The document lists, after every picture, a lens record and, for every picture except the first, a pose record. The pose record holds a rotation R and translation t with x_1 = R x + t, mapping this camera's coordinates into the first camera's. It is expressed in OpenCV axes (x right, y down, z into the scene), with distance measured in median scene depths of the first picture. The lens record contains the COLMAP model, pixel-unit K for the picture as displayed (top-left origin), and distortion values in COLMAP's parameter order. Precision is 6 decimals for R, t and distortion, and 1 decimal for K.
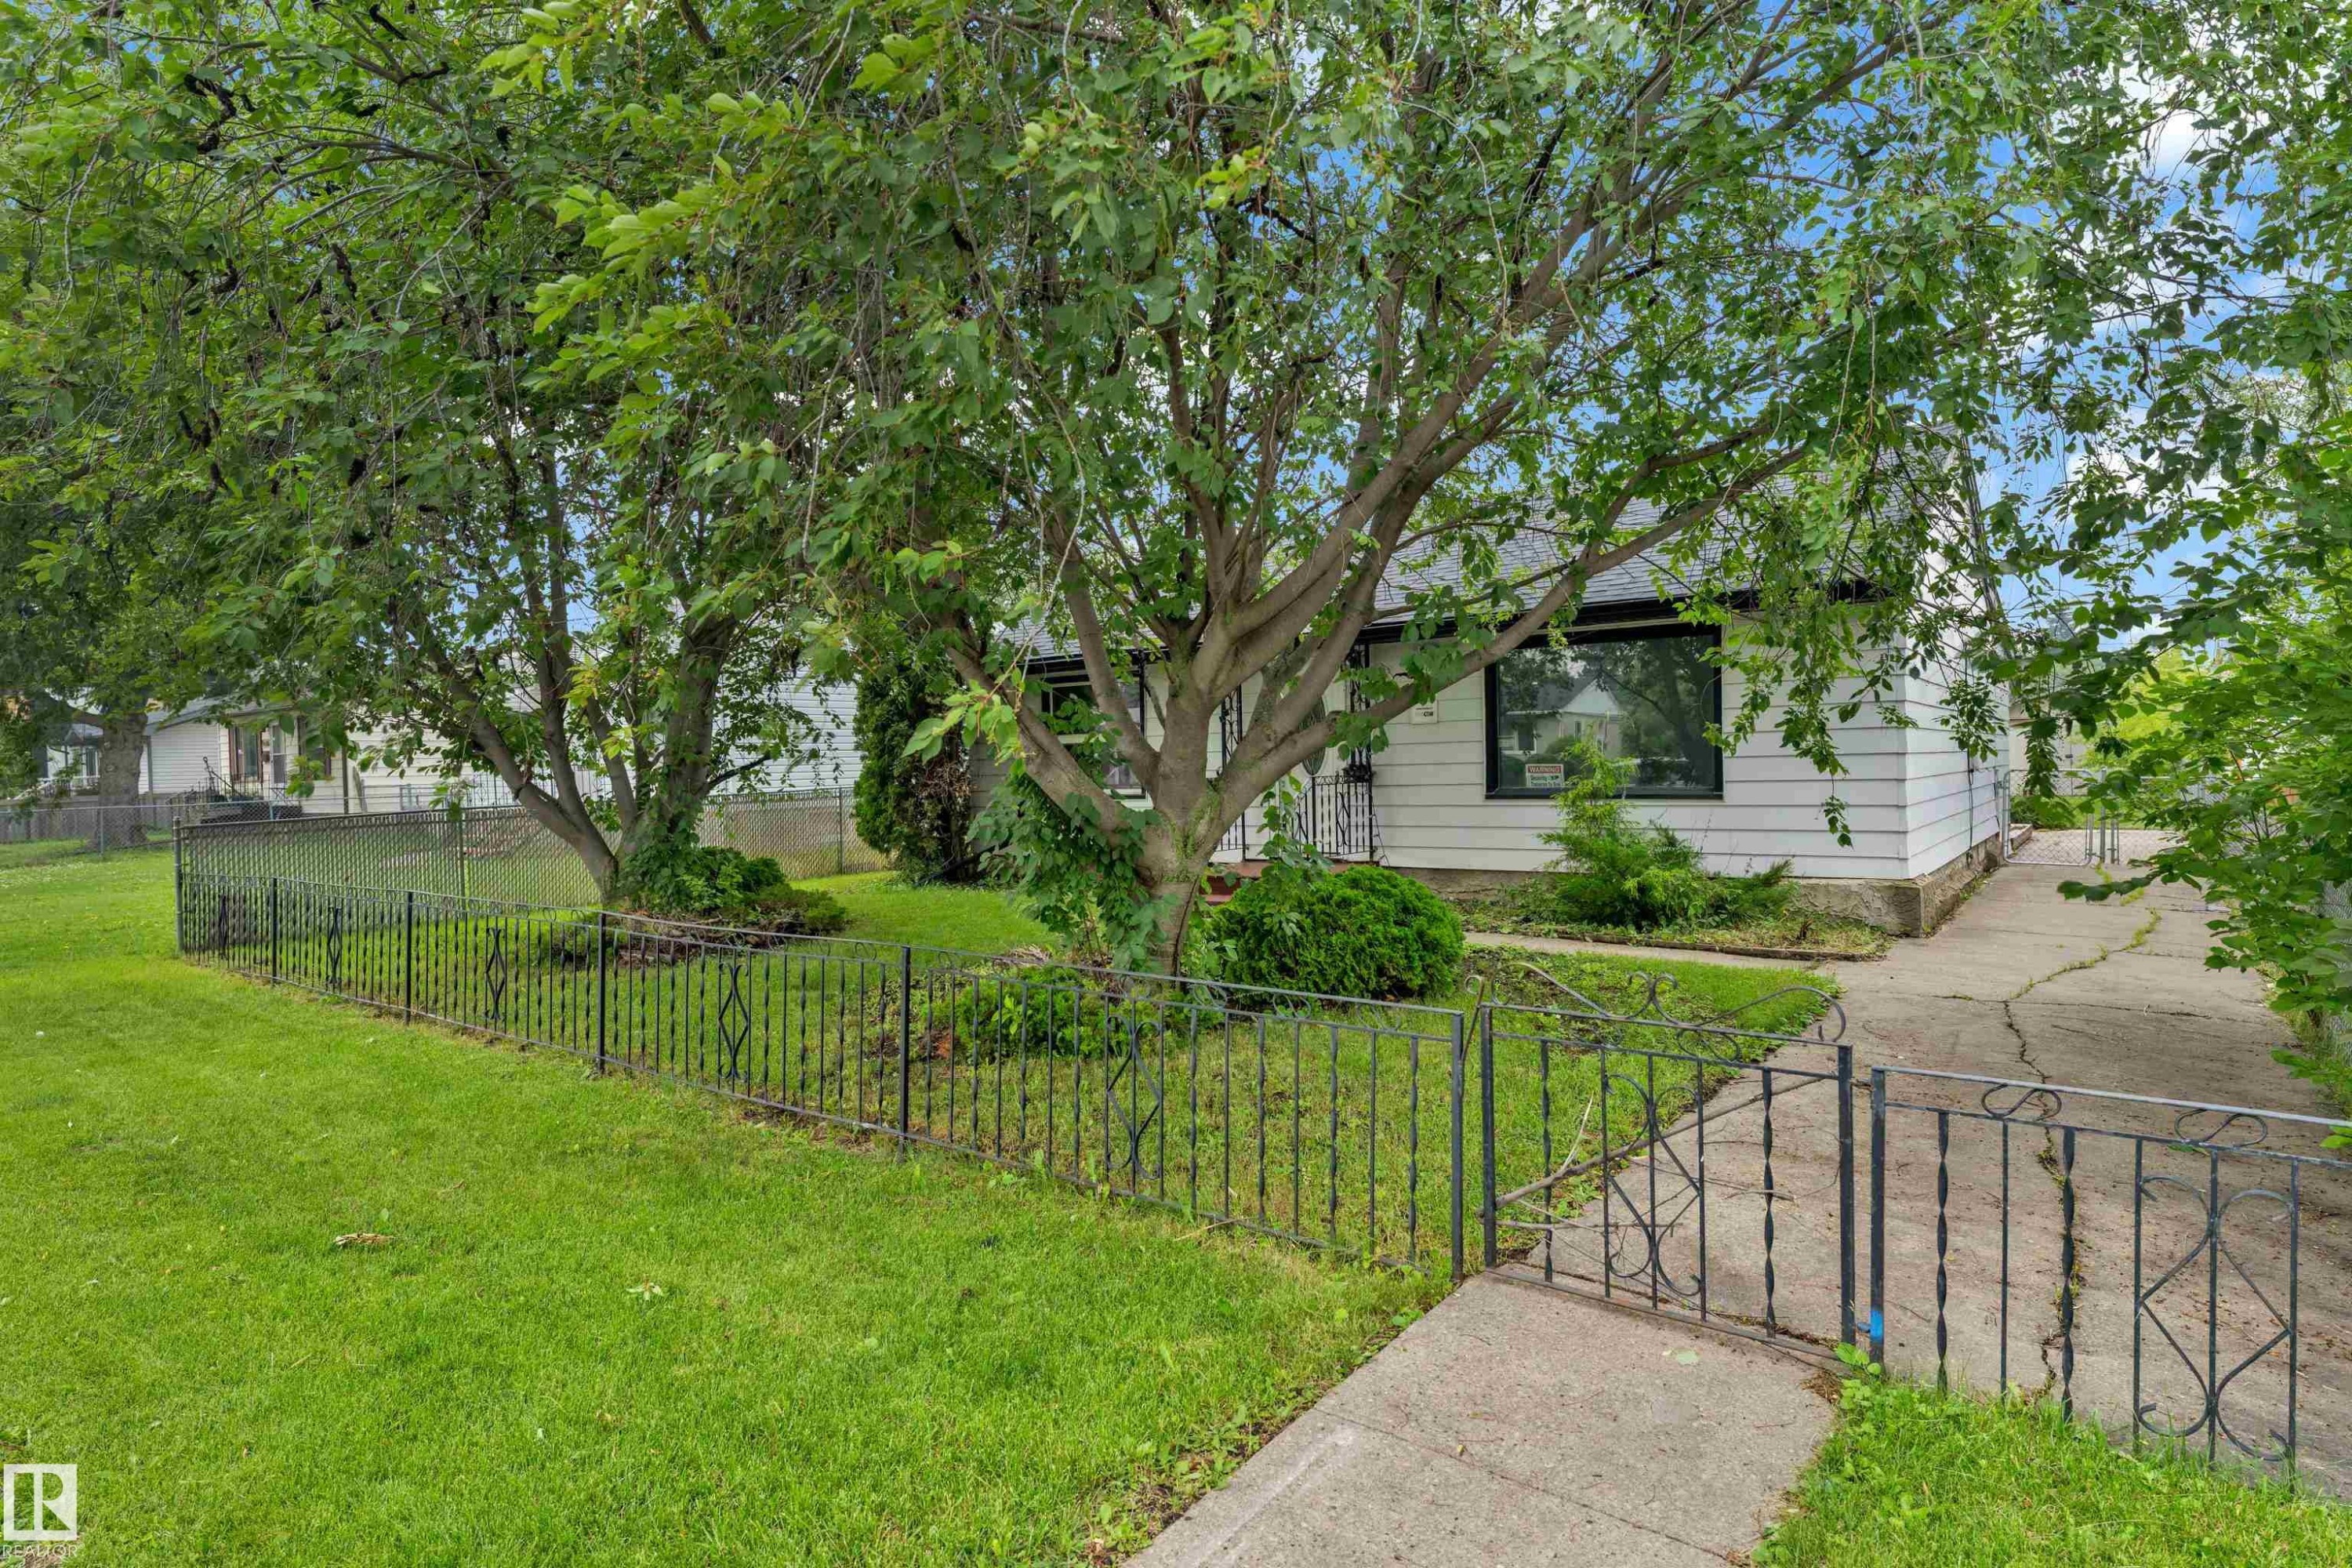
lens RADIAL K [[1288.3, 0, 1169.5], [0, 1288.3, 796.1], [0, 0, 1]] dist [-0.004868, -0.000374]
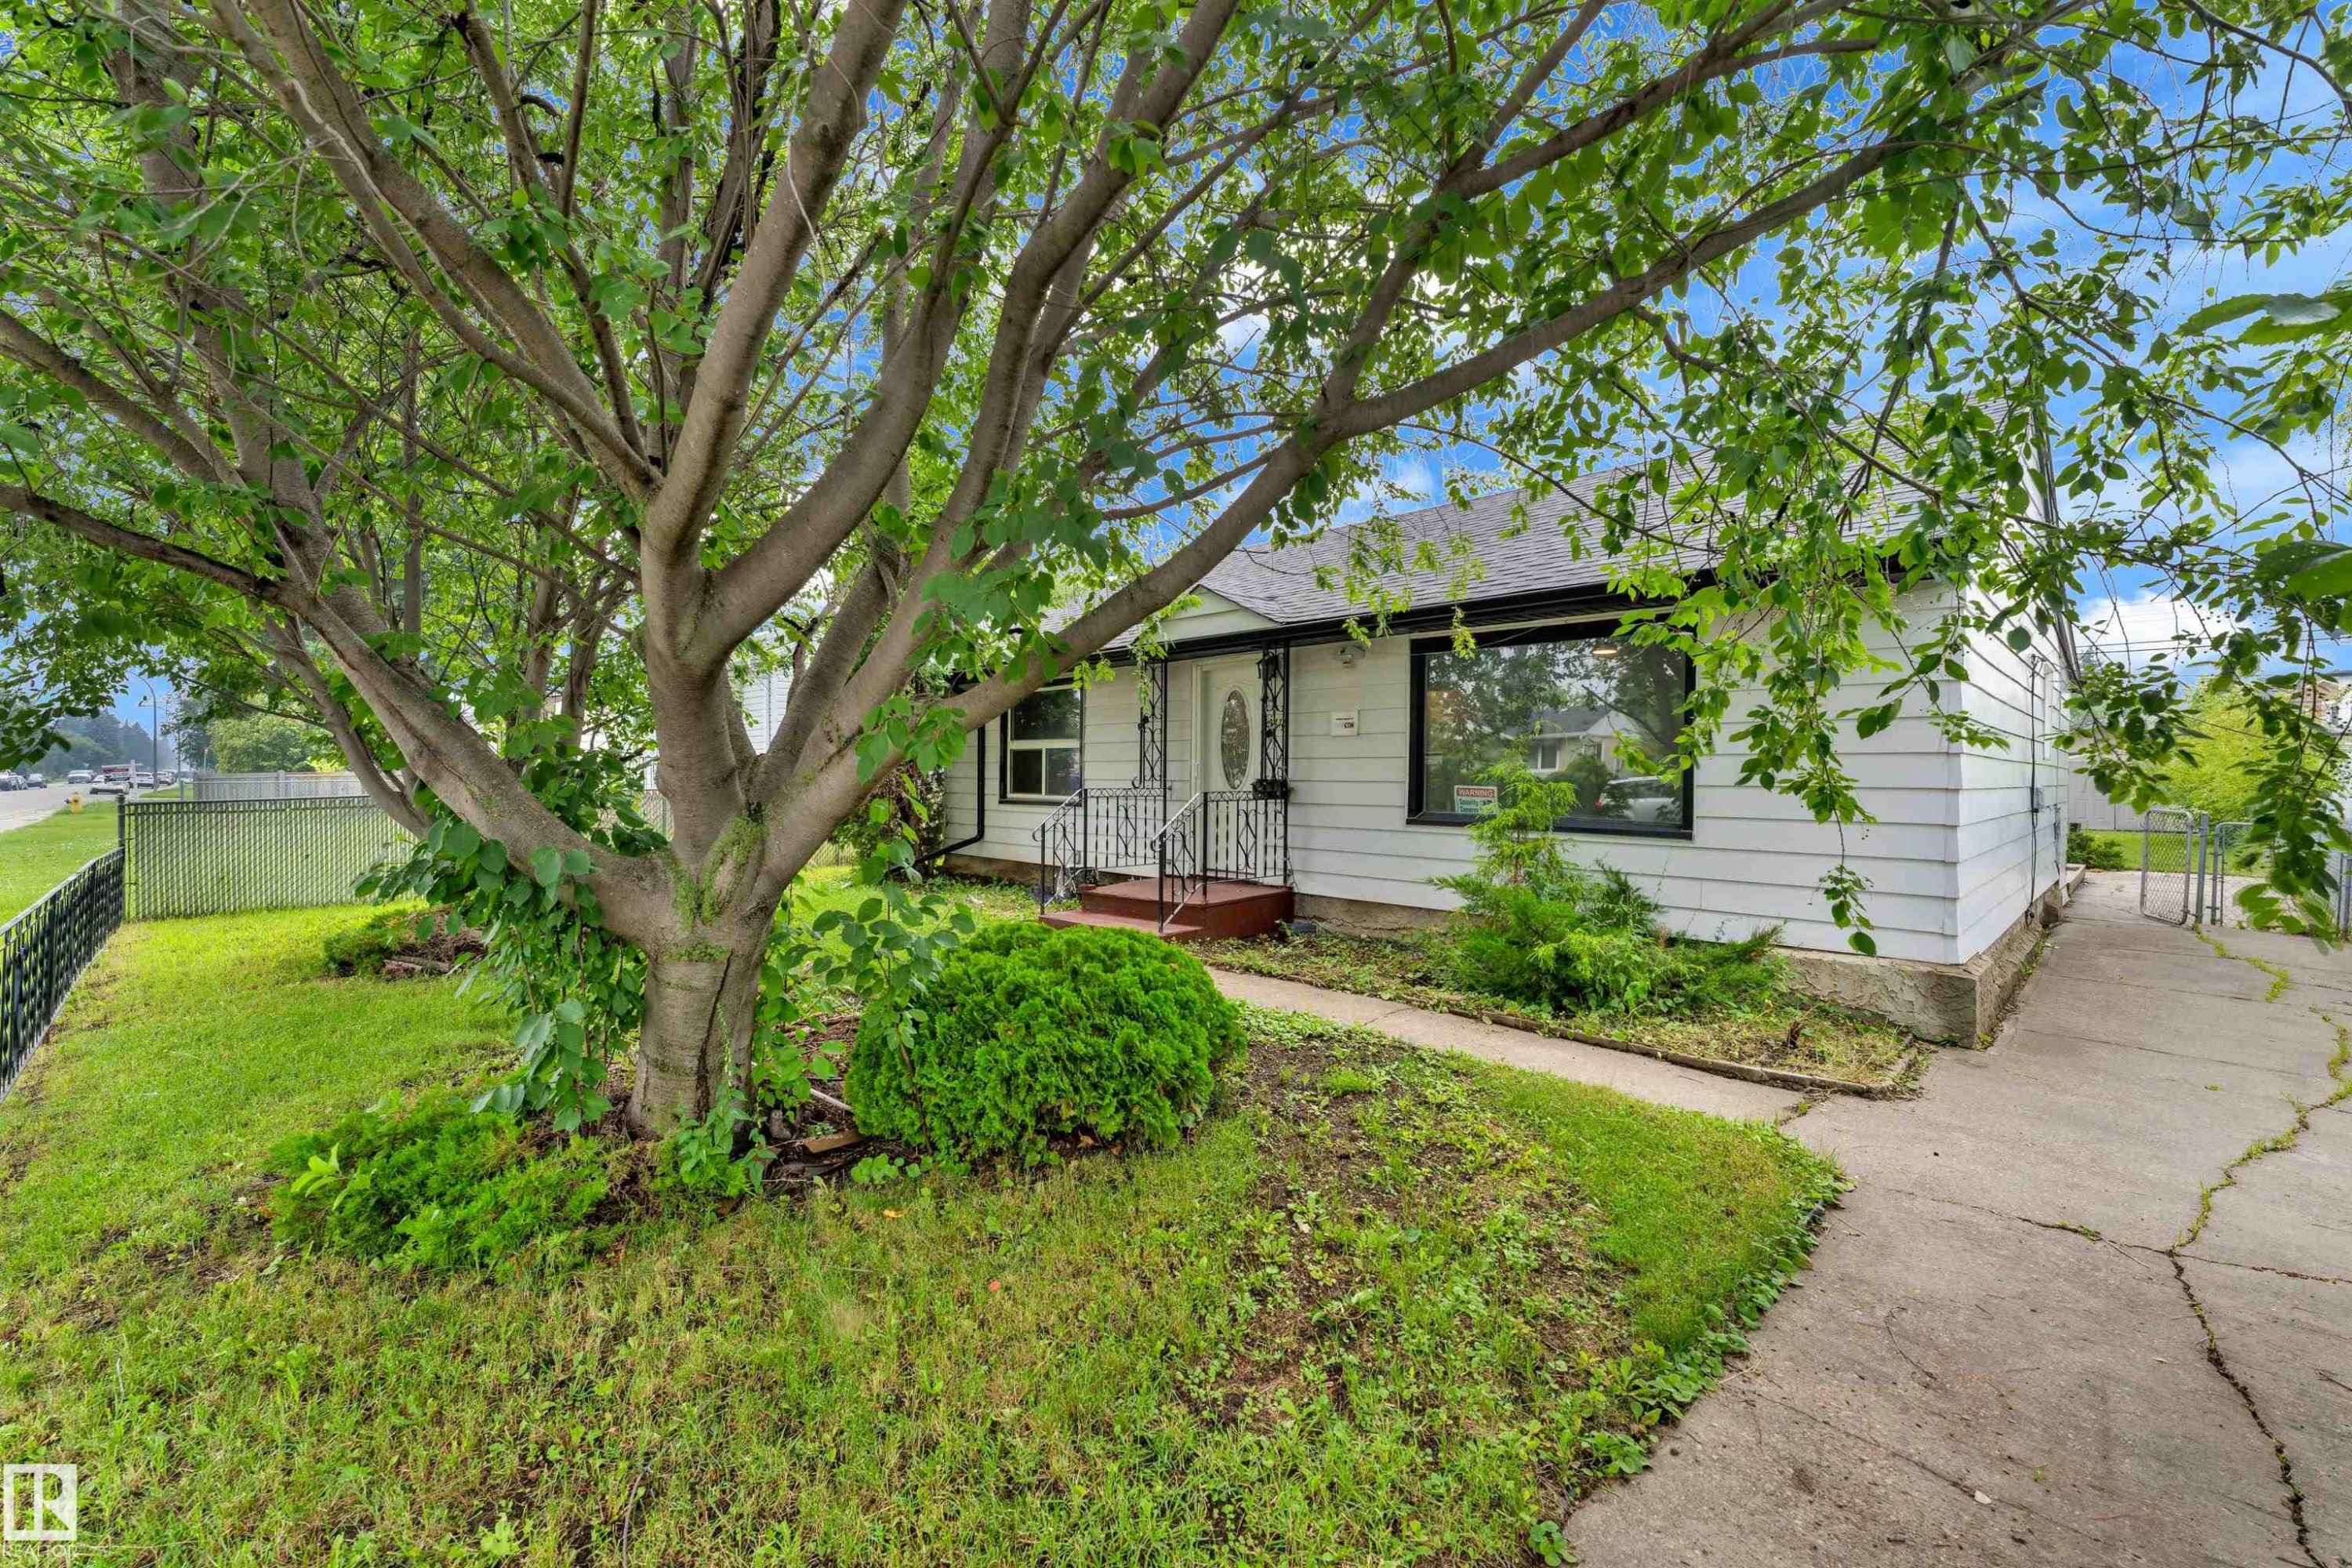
lens RADIAL K [[945.1, 0, 1169.6], [0, 945.1, 788.5], [0, 0, 1]] dist [0.002426, -0.000186]
pose [[0.988326, 0.032841, -0.148771, 0.216326], [-0.033429, 0.999440, -0.001456, -0.018137], [0.148640, 0.006412, 0.988871, 0.413424]]
